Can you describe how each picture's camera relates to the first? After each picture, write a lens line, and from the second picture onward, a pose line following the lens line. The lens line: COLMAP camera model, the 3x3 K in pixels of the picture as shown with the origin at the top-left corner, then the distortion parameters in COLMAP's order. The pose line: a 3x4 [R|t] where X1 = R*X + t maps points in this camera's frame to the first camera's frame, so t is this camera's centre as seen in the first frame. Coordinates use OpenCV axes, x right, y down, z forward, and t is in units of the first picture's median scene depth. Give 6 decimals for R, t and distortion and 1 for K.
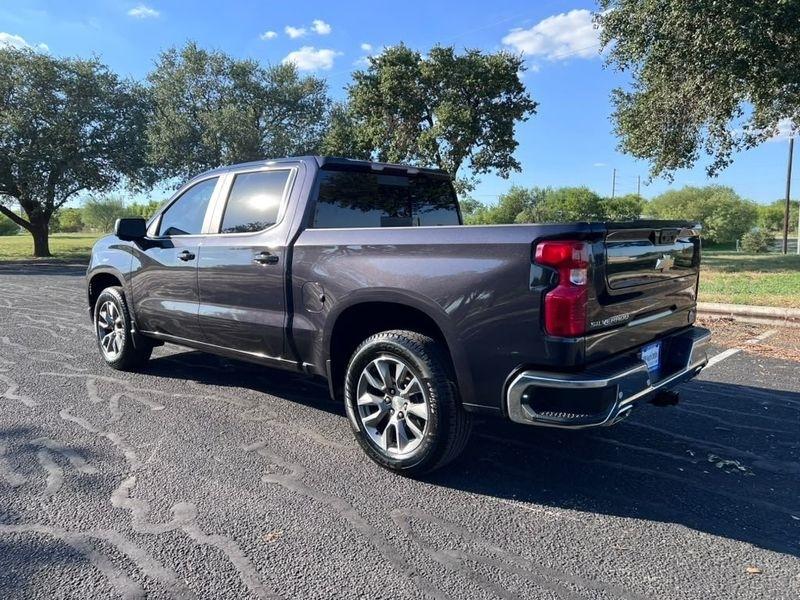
lens RADIAL K [[624.7, 0, 400.0], [0, 624.7, 300.0], [0, 0, 1]] dist [0.073881, -0.082128]
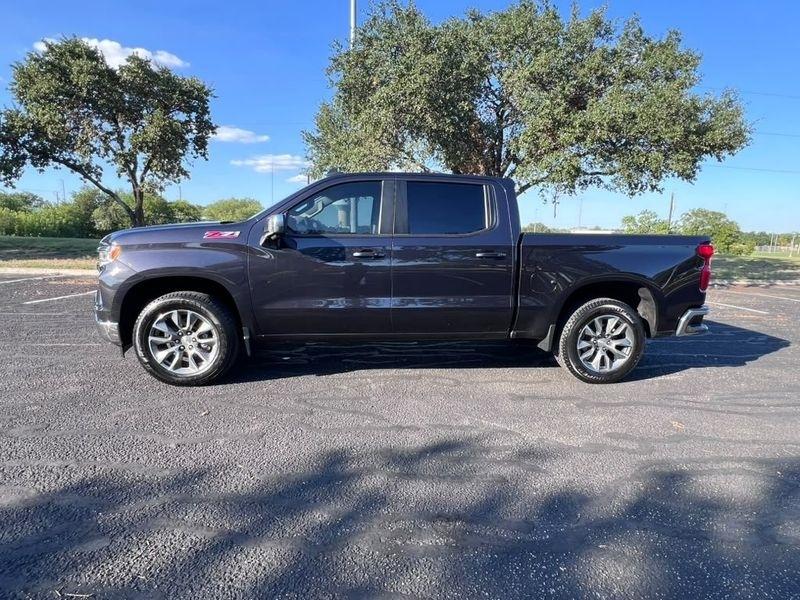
lens RADIAL K [[435.9, 0, 417.7], [0, 435.9, 301.7], [0, 0, 1]] dist [0.000458, 0.000004]
pose [[0.623942, -0.105801, 0.774275, -0.239034], [0.061103, 0.994364, 0.086637, -0.013979], [-0.779078, -0.006746, 0.626891, 0.134682]]
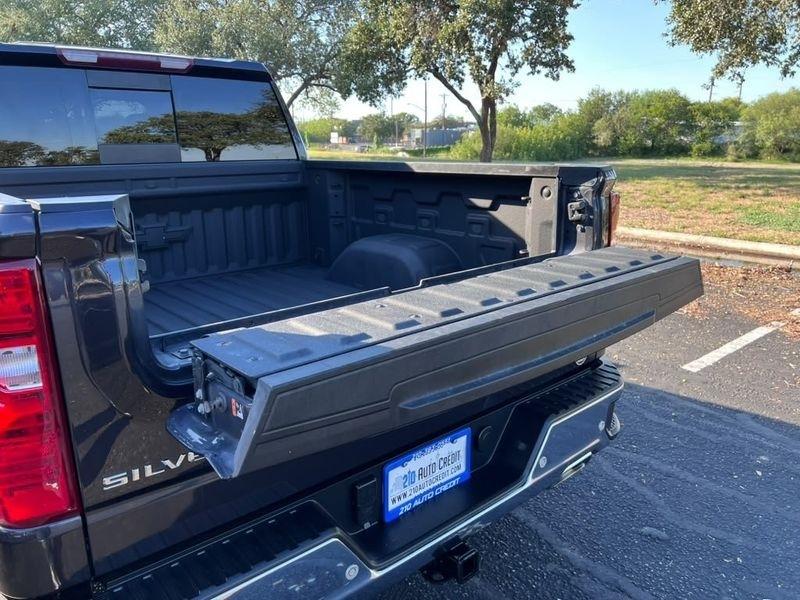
lens RADIAL K [[613.2, 0, 404.0], [0, 613.2, 303.5], [0, 0, 1]] dist [0.013752, -0.004838]
pose [[0.991853, 0.035049, -0.122472, 0.085560], [-0.015828, 0.987862, 0.154524, -0.020581], [0.126401, -0.151327, 0.980369, 0.113366]]
